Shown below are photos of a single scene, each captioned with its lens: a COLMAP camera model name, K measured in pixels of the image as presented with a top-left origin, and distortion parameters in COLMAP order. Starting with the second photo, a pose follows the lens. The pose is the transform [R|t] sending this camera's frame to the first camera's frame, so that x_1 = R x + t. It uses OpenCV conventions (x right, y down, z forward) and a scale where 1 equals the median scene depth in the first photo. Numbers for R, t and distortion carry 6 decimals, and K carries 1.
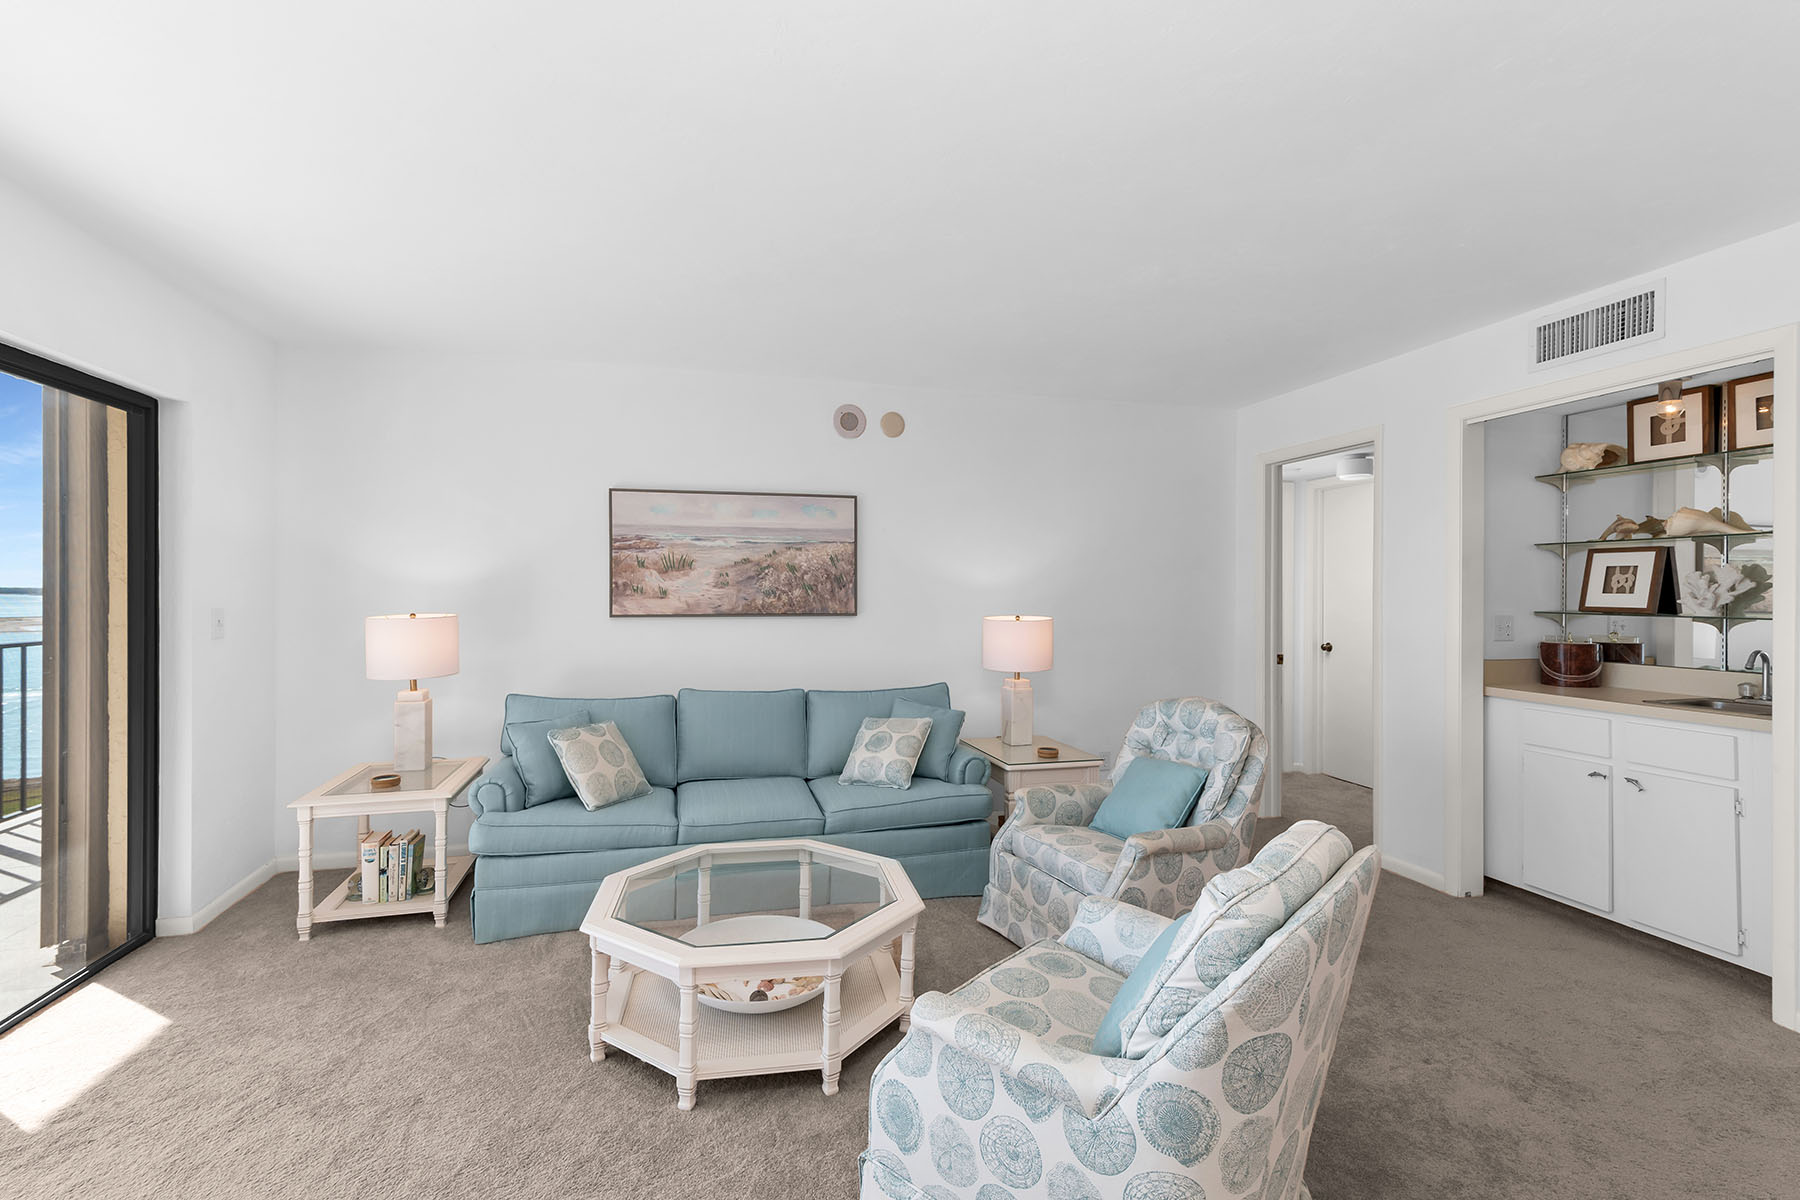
lens RADIAL K [[815.2, 0, 893.1], [0, 815.2, 589.8], [0, 0, 1]] dist [0.014175, -0.000224]
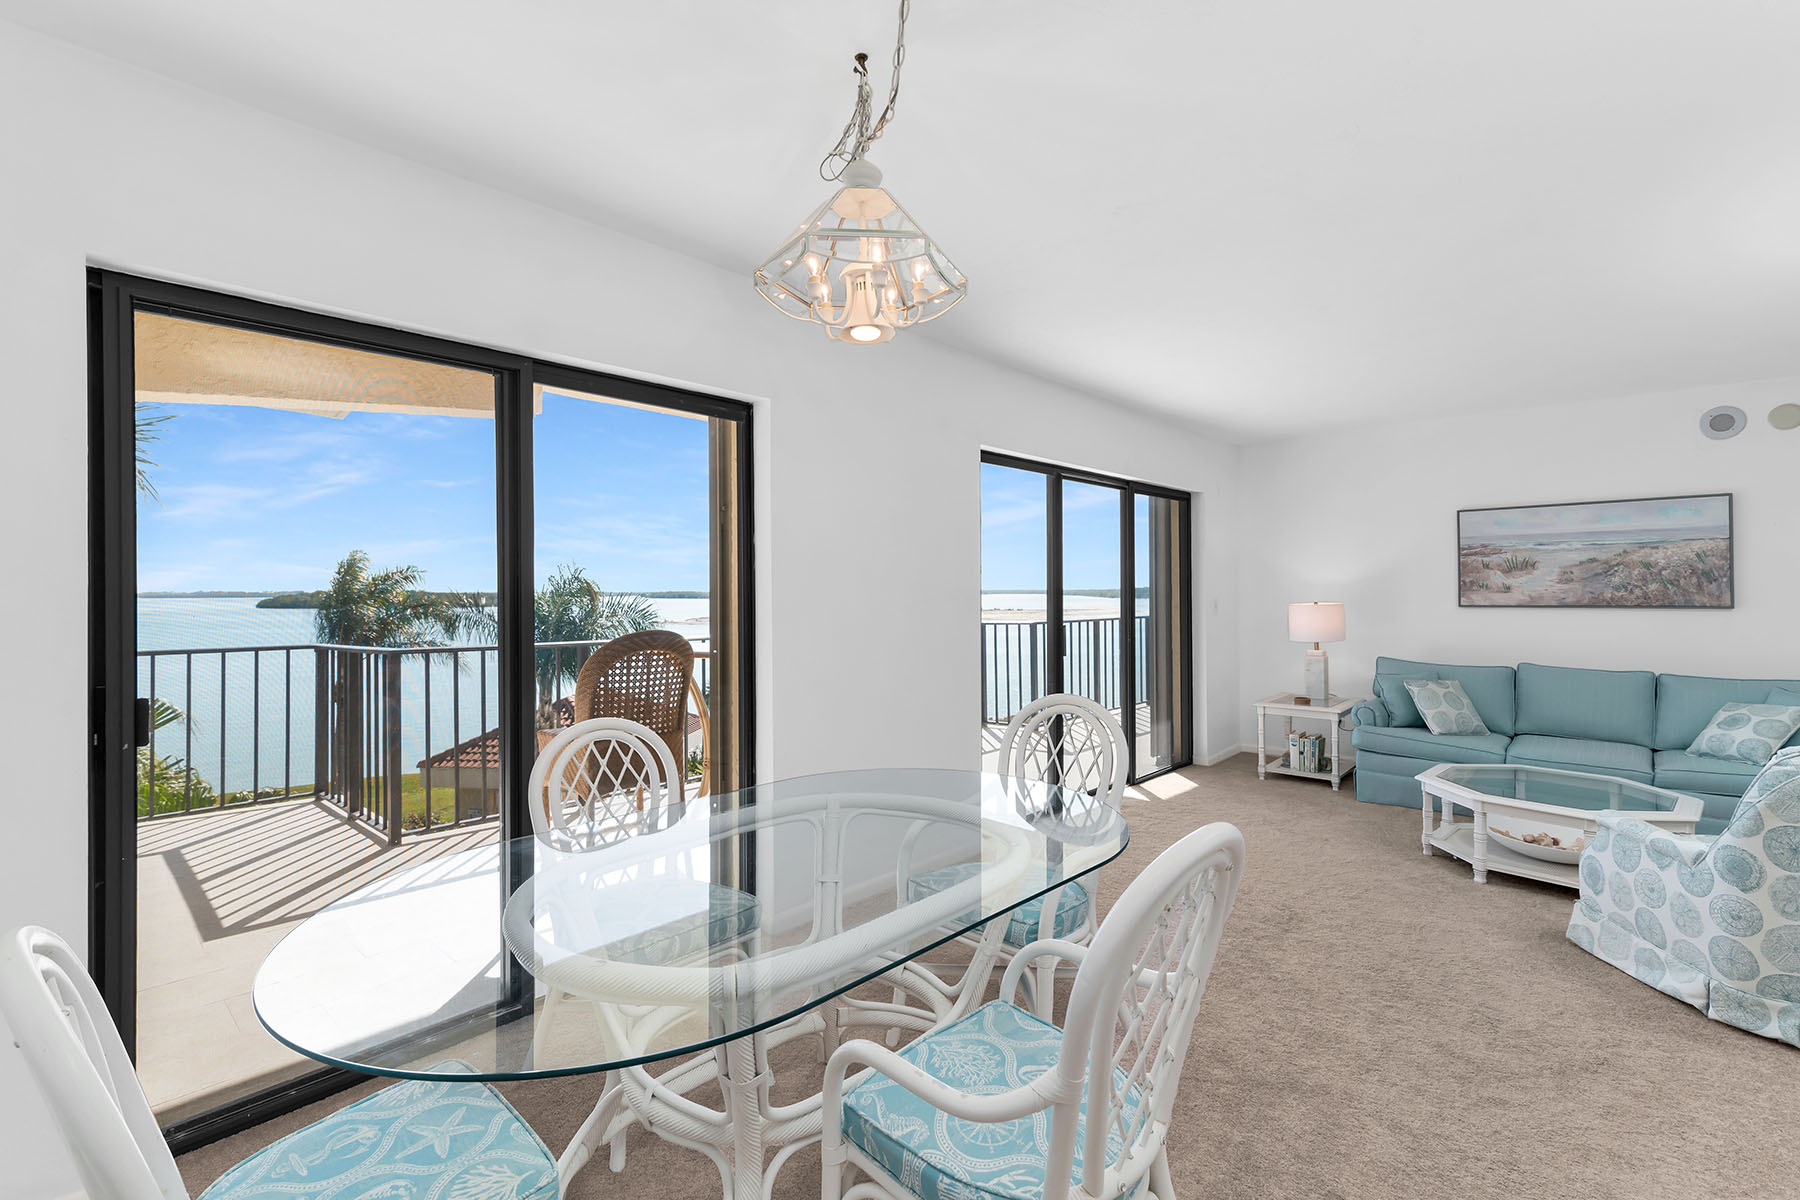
lens RADIAL K [[815.2, 0, 893.1], [0, 815.2, 589.8], [0, 0, 1]] dist [0.014175, -0.000224]
pose [[0.544320, -0.007992, -0.838839, 0.309225], [0.009276, 0.999951, -0.003508, 0.002103], [0.838826, -0.005872, 0.544368, -0.568126]]
